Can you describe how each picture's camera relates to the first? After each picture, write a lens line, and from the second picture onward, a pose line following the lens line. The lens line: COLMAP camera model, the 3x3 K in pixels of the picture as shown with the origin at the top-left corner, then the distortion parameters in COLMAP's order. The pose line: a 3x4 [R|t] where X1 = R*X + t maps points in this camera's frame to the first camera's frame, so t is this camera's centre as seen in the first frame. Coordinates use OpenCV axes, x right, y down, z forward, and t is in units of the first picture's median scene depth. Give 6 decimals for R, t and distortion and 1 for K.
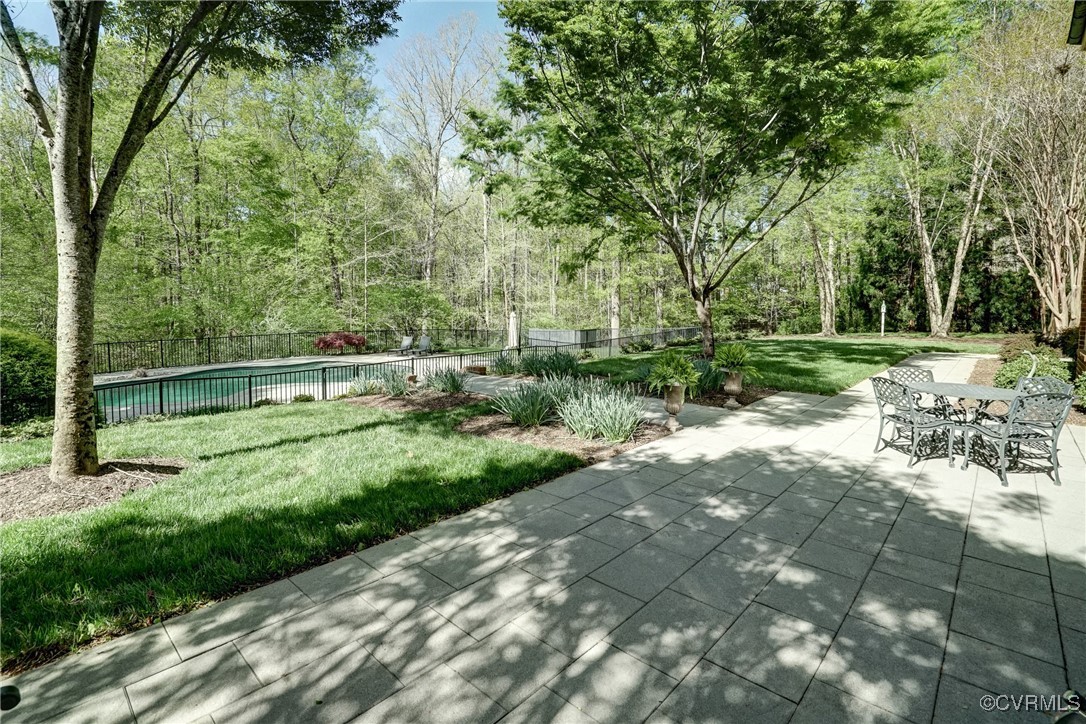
lens RADIAL K [[508.0, 0, 539.9], [0, 508.0, 356.1], [0, 0, 1]] dist [-0.044846, 0.000645]
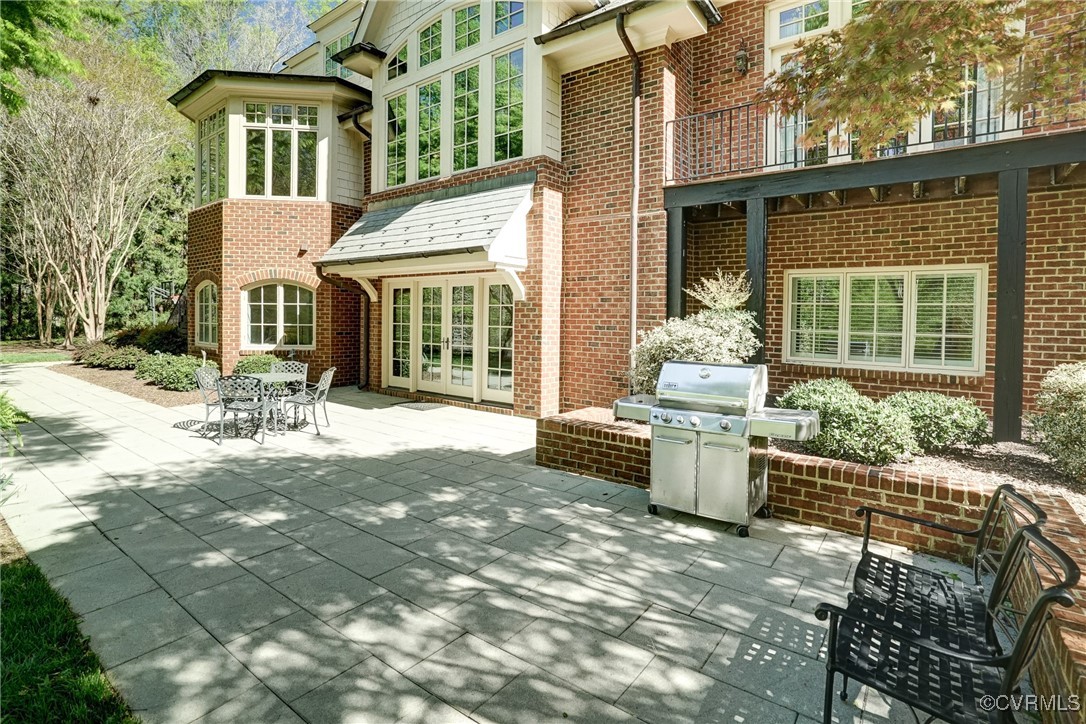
lens RADIAL K [[508.0, 0, 539.9], [0, 508.0, 356.1], [0, 0, 1]] dist [-0.044846, 0.000645]
pose [[-0.116370, -0.068632, 0.990832, -0.815349], [0.079395, 0.993774, 0.078160, -0.057477], [-0.990027, 0.087763, -0.110197, 0.634586]]
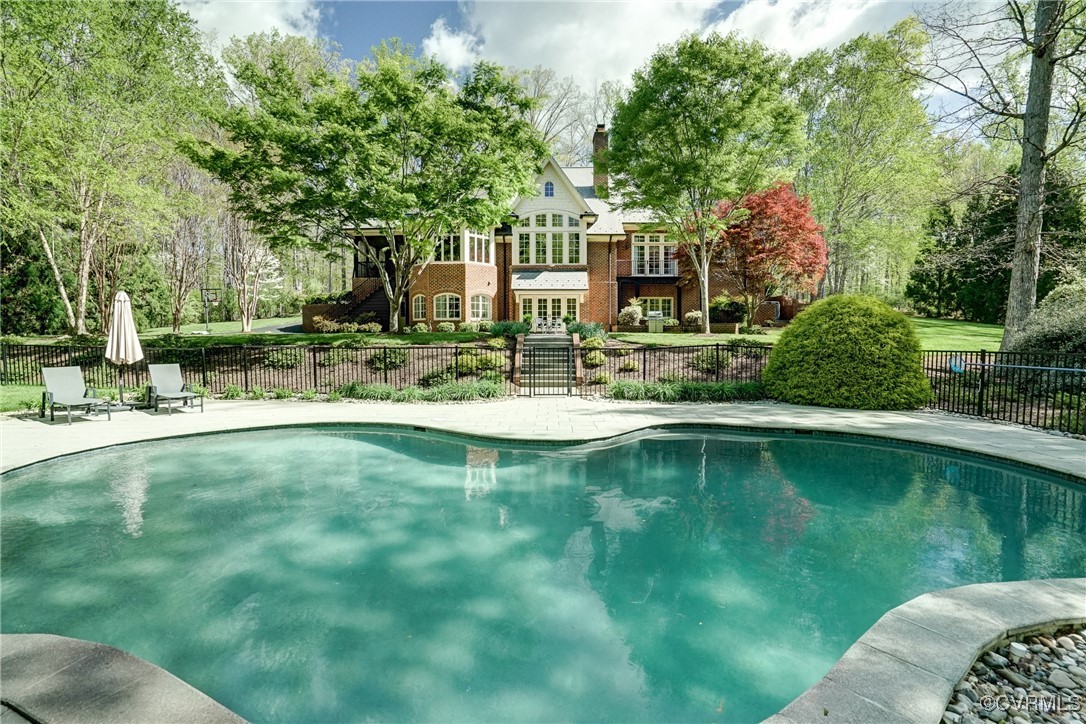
lens RADIAL K [[508.0, 0, 539.9], [0, 508.0, 356.1], [0, 0, 1]] dist [-0.044846, 0.000645]
pose [[-0.663668, -0.029706, 0.747438, -4.767263], [0.072923, 0.991882, 0.104172, -0.207029], [-0.744465, 0.123641, -0.656114, 7.268111]]
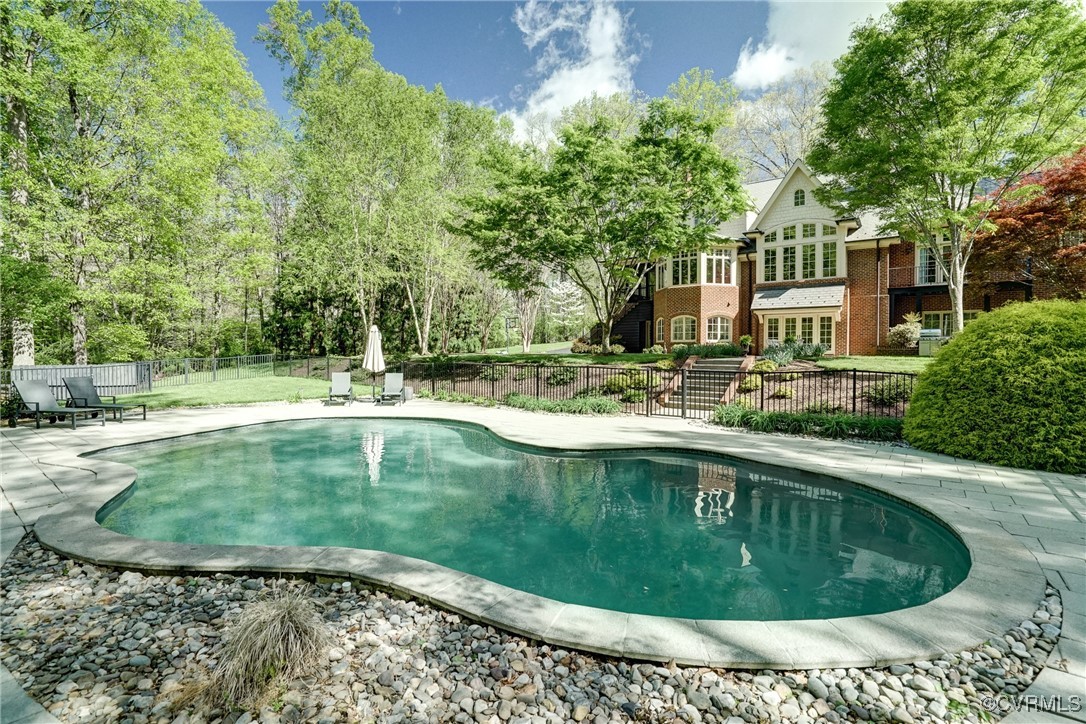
lens RADIAL K [[508.0, 0, 539.9], [0, 508.0, 356.1], [0, 0, 1]] dist [-0.044846, 0.000645]
pose [[-0.083254, -0.001684, 0.996527, -5.825278], [0.086492, 0.996213, 0.008909, -0.078530], [-0.992768, 0.086933, -0.082793, 5.881578]]
